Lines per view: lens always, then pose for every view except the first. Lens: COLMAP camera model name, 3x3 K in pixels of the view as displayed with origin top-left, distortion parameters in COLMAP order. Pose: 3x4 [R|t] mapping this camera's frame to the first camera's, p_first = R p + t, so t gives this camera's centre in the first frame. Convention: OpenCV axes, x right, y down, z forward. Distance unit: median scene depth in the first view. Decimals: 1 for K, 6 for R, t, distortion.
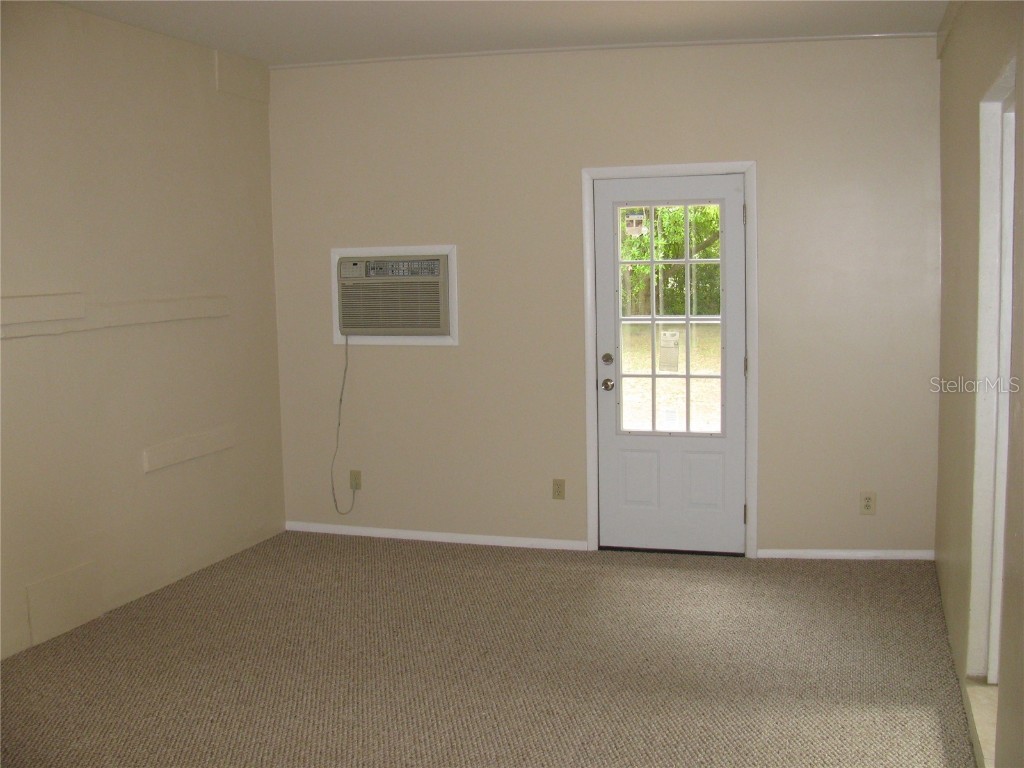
lens RADIAL K [[1074.7, 0, 519.7], [0, 1074.7, 386.7], [0, 0, 1]] dist [-0.155708, 0.000000]
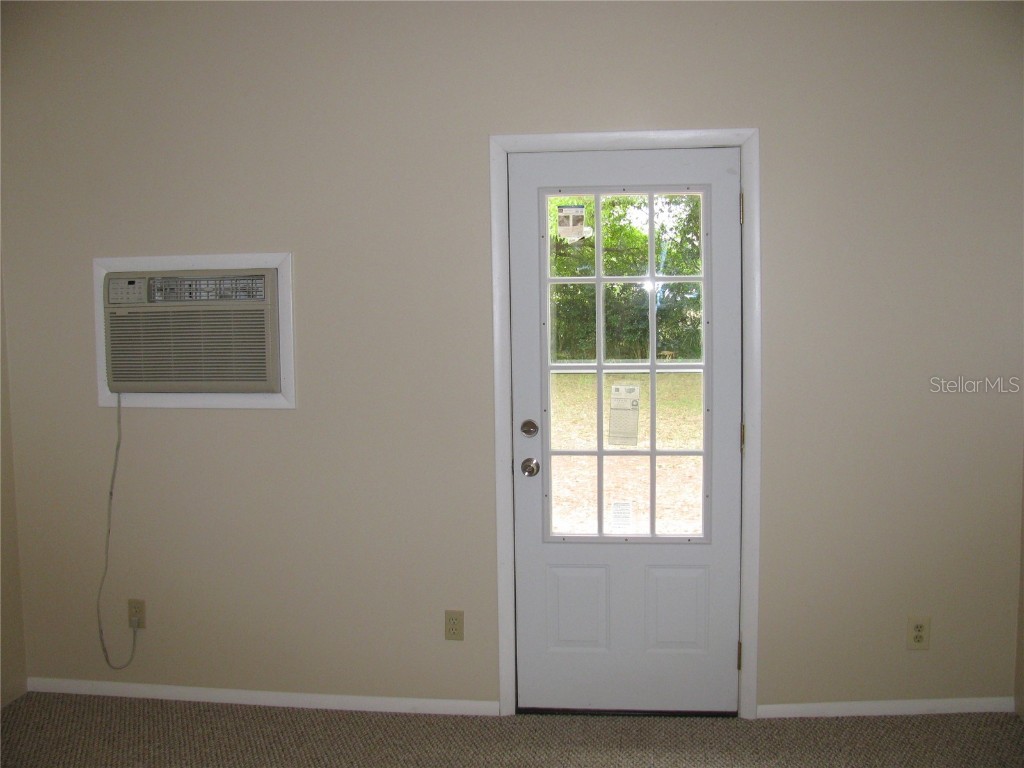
lens RADIAL K [[1074.7, 0, 507.9], [0, 1074.7, 381.5], [0, 0, 1]] dist [-0.155708, 0.000000]
pose [[0.982815, -0.010445, 0.184300, -0.051552], [0.015619, 0.999523, -0.026643, -0.036794], [-0.183934, 0.029063, 0.982509, 0.358440]]
